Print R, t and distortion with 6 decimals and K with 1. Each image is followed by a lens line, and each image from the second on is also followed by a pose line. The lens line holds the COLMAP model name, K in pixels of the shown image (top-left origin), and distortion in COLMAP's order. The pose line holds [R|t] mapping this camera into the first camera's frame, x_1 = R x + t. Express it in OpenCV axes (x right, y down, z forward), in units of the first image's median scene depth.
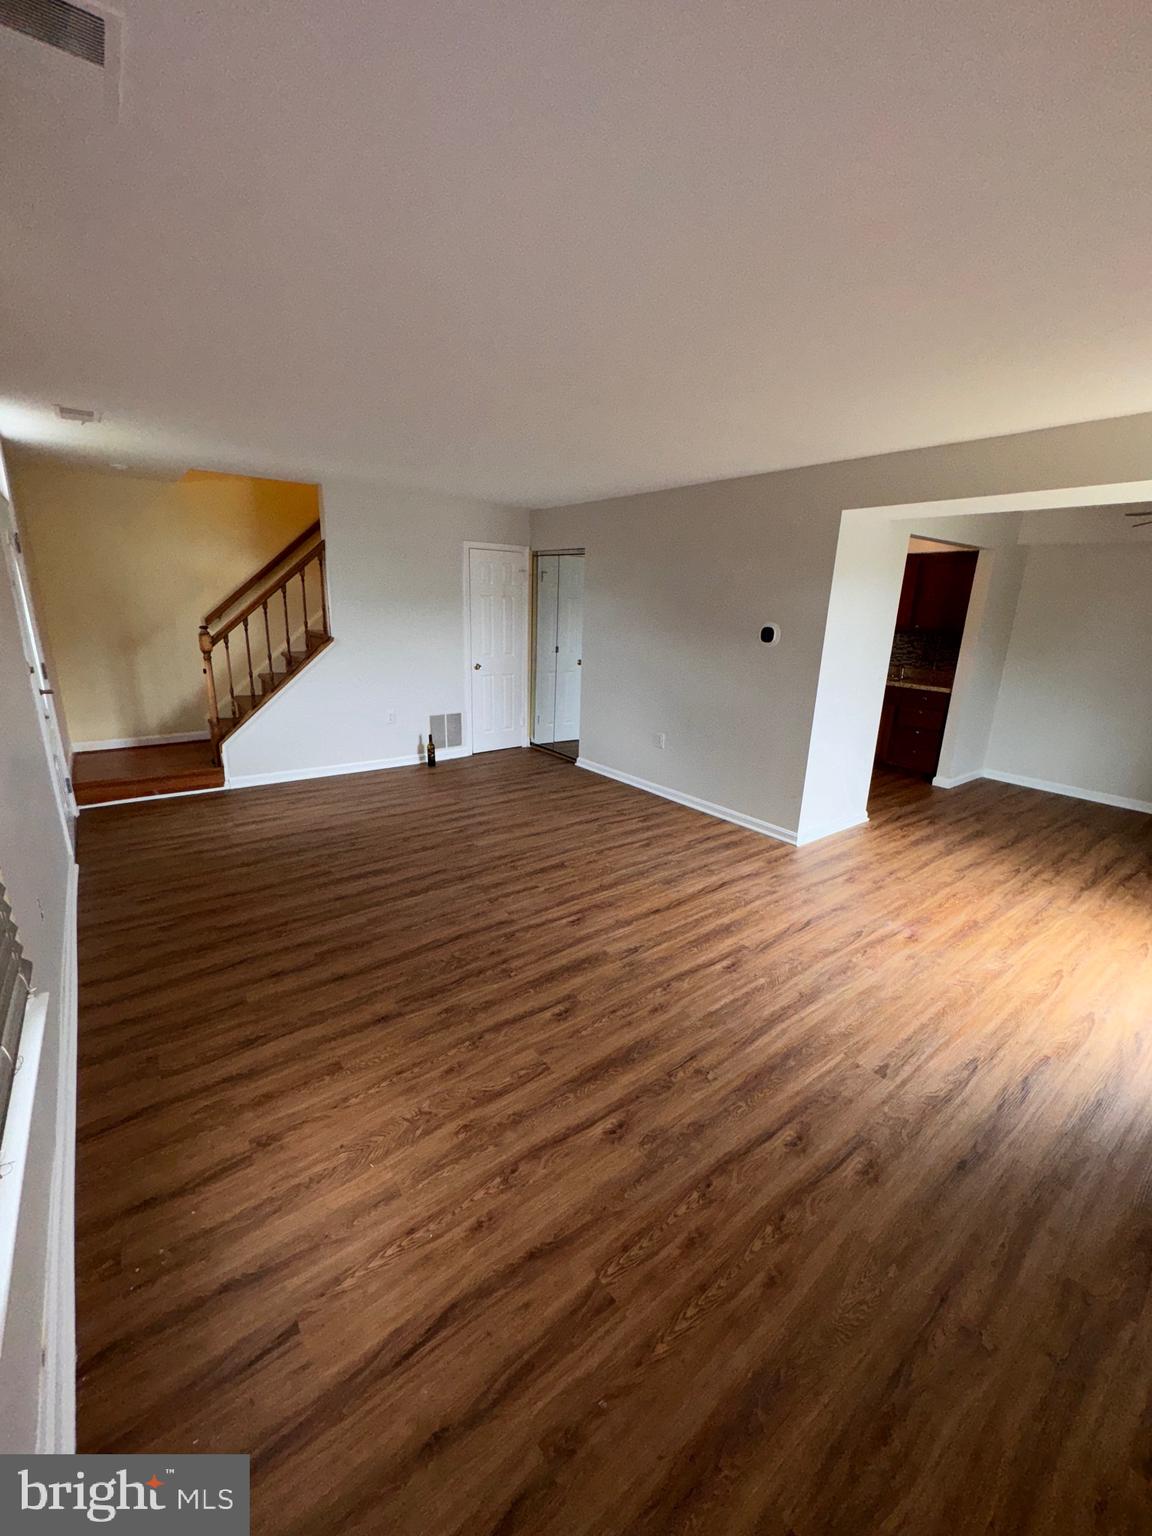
lens RADIAL K [[613.2, 0, 577.1], [0, 613.2, 771.8], [0, 0, 1]] dist [-0.002037, 0.000664]
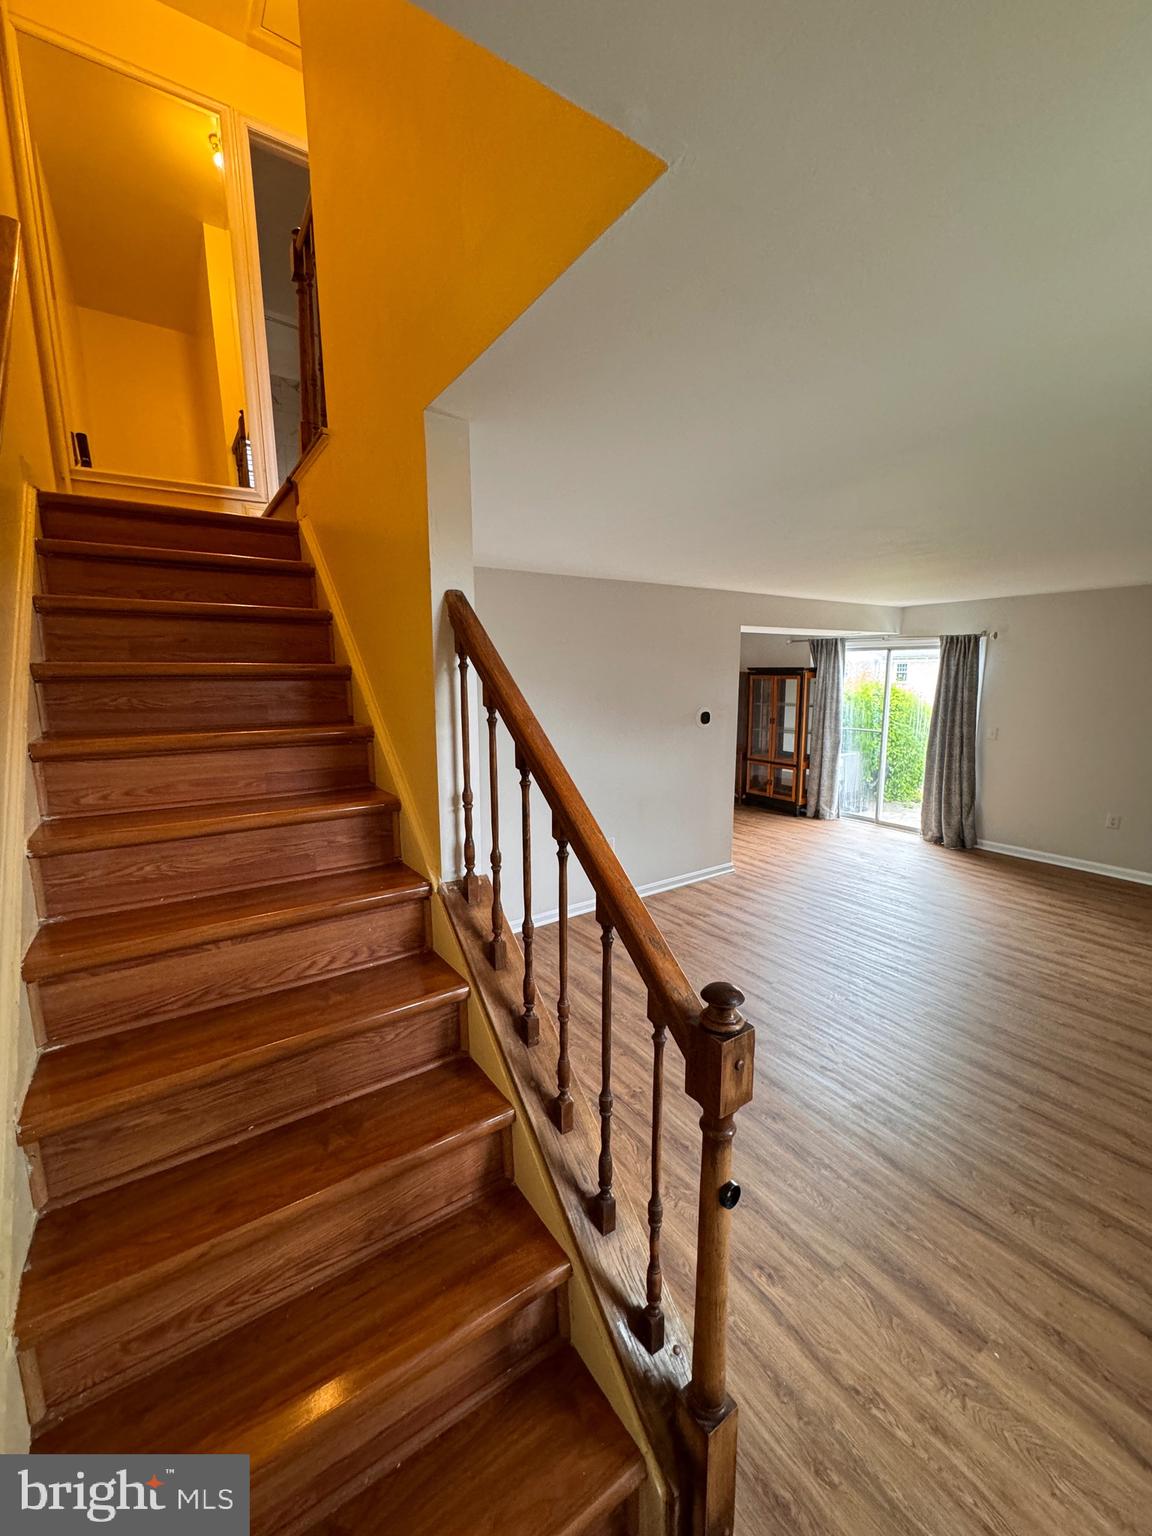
lens RADIAL K [[613.2, 0, 579.7], [0, 613.2, 769.1], [0, 0, 1]] dist [-0.002037, 0.000664]
pose [[0.051011, -0.192943, 0.979883, -1.239714], [0.280739, 0.944367, 0.171335, -0.554298], [-0.958428, 0.266351, 0.102340, 1.559141]]
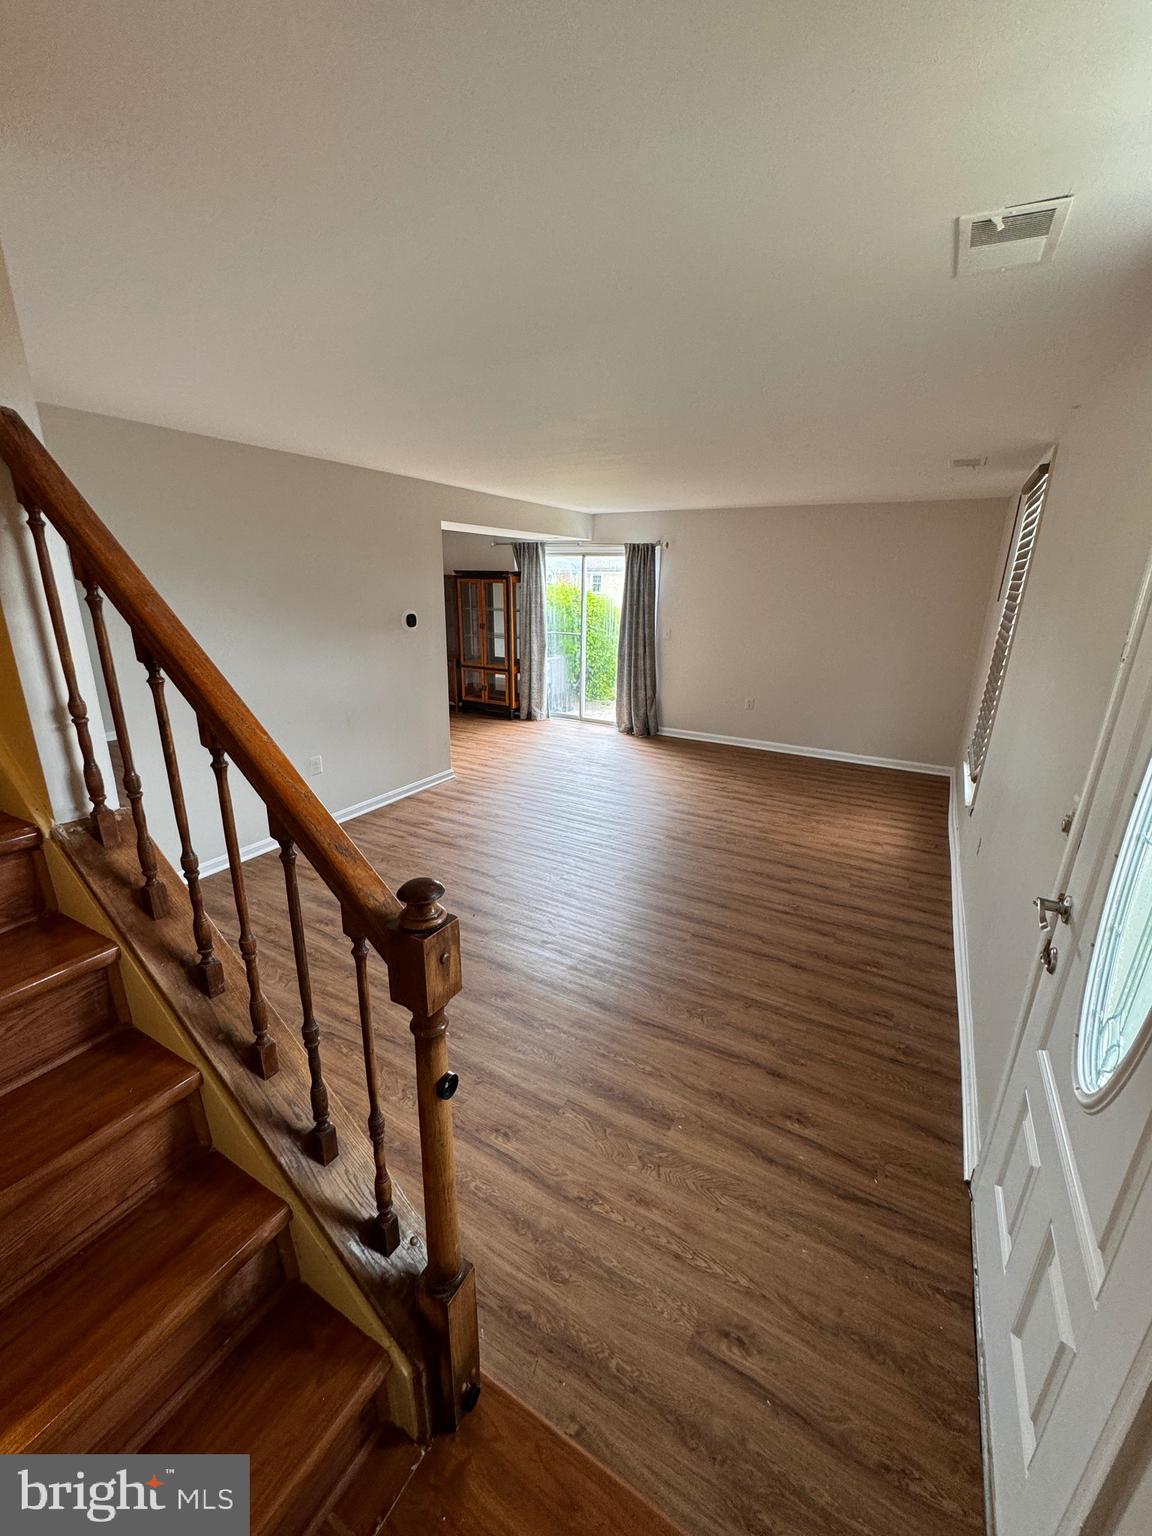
lens RADIAL K [[613.2, 0, 580.3], [0, 613.2, 767.2], [0, 0, 1]] dist [-0.002037, 0.000664]
pose [[-0.389710, -0.308009, 0.867904, -1.214434], [0.222514, 0.882999, 0.413280, -0.526752], [-0.893652, 0.354180, -0.275577, 1.544571]]
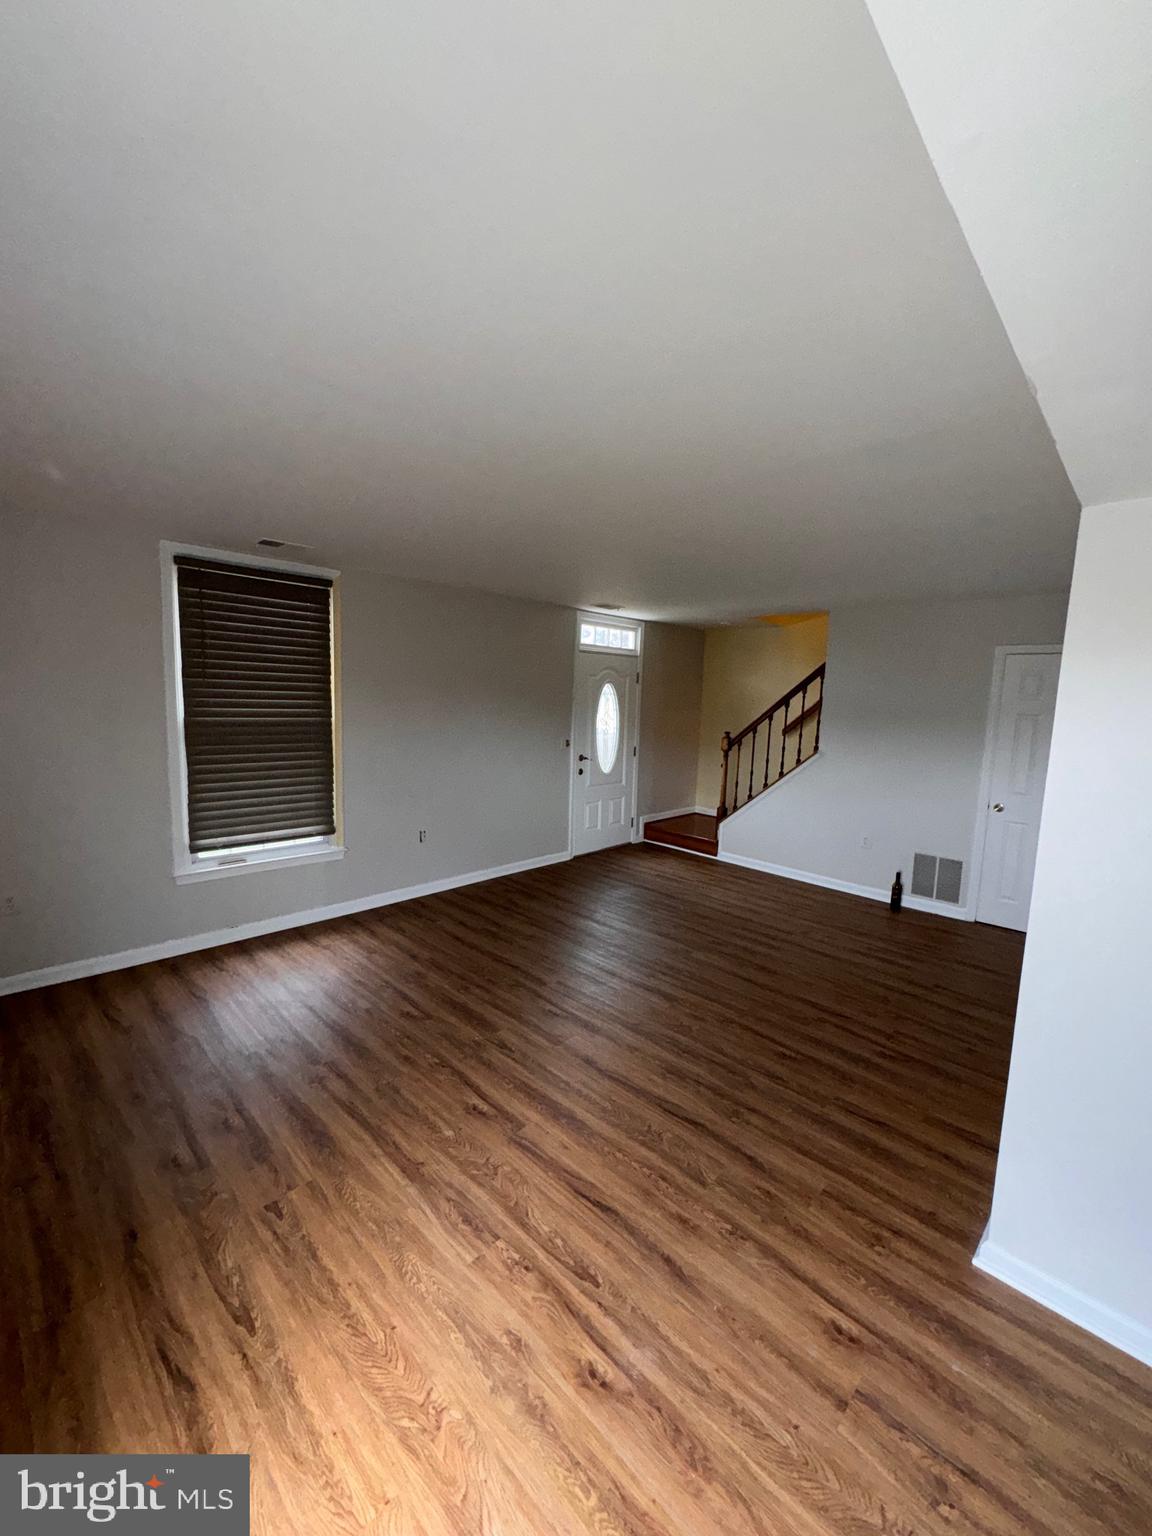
lens RADIAL K [[613.2, 0, 576.9], [0, 613.2, 771.8], [0, 0, 1]] dist [-0.002037, 0.000664]
pose [[0.141741, 0.102031, -0.984631, 0.981991], [-0.297531, 0.953072, 0.055930, -0.207970], [0.944132, 0.285031, 0.165447, 0.783383]]
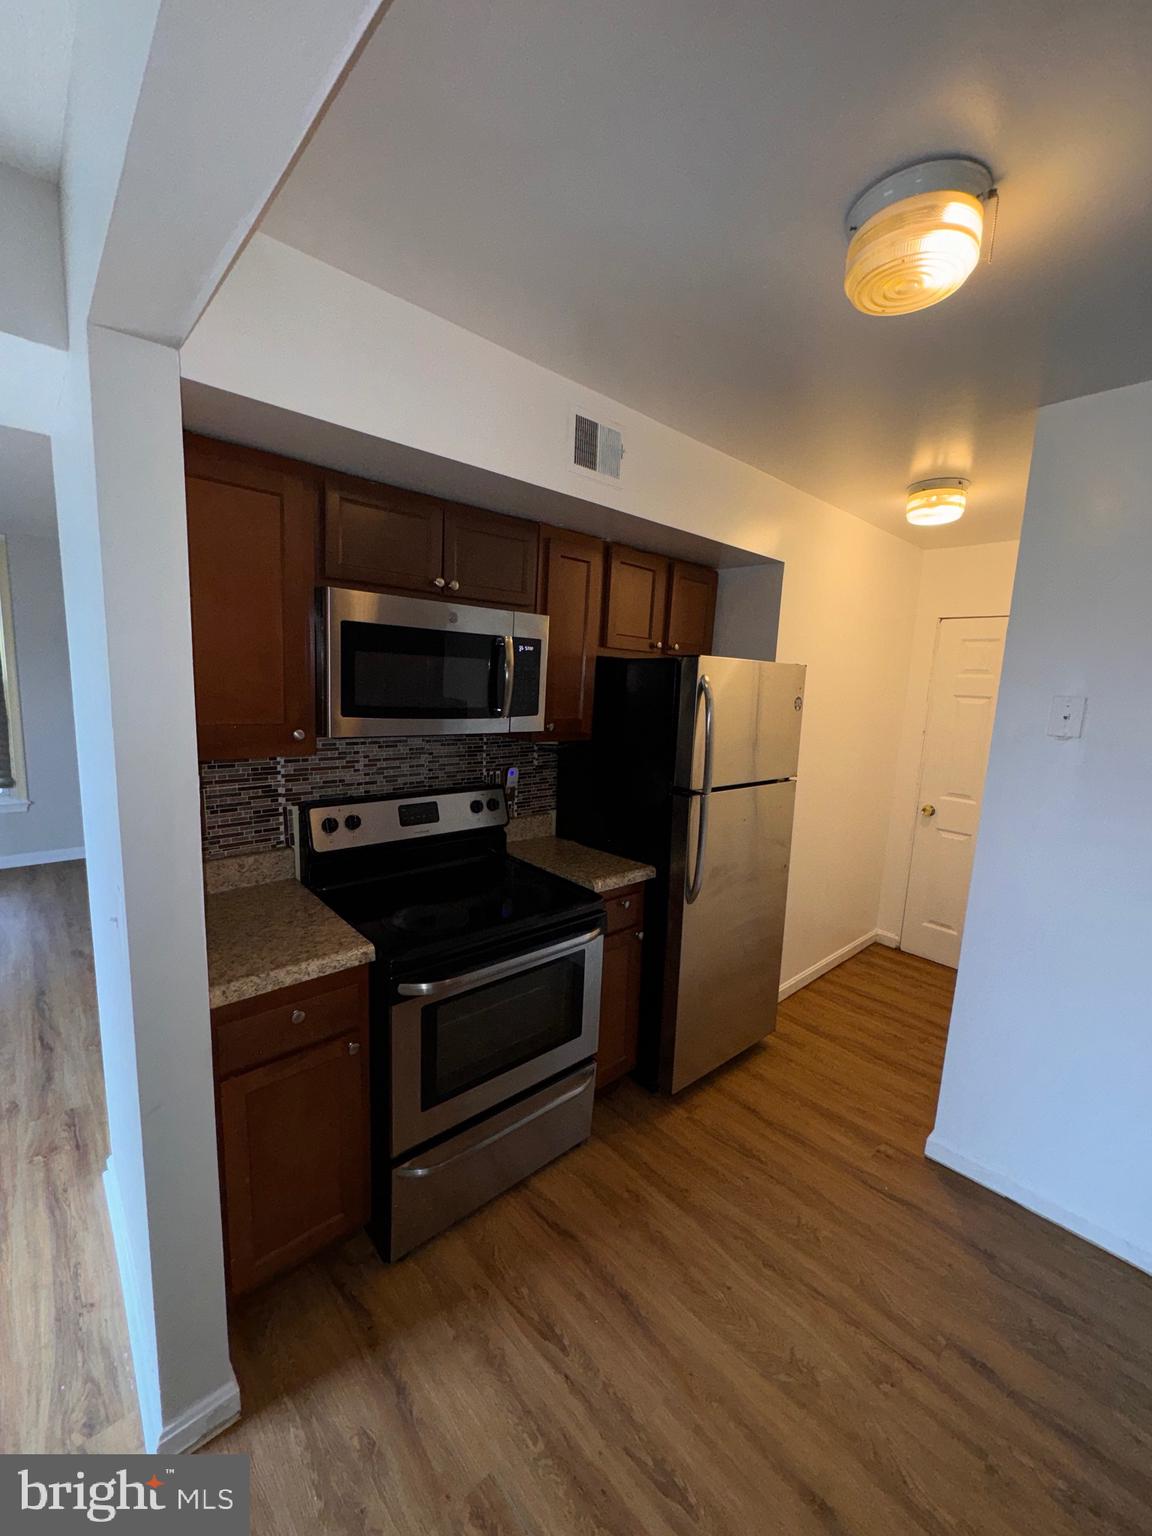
lens RADIAL K [[613.2, 0, 577.1], [0, 613.2, 769.4], [0, 0, 1]] dist [-0.002037, 0.000664]
pose [[0.080170, 0.118175, -0.989751, 1.102125], [-0.313949, 0.945404, 0.087450, -0.427618], [0.946049, 0.303720, 0.112894, 1.643585]]
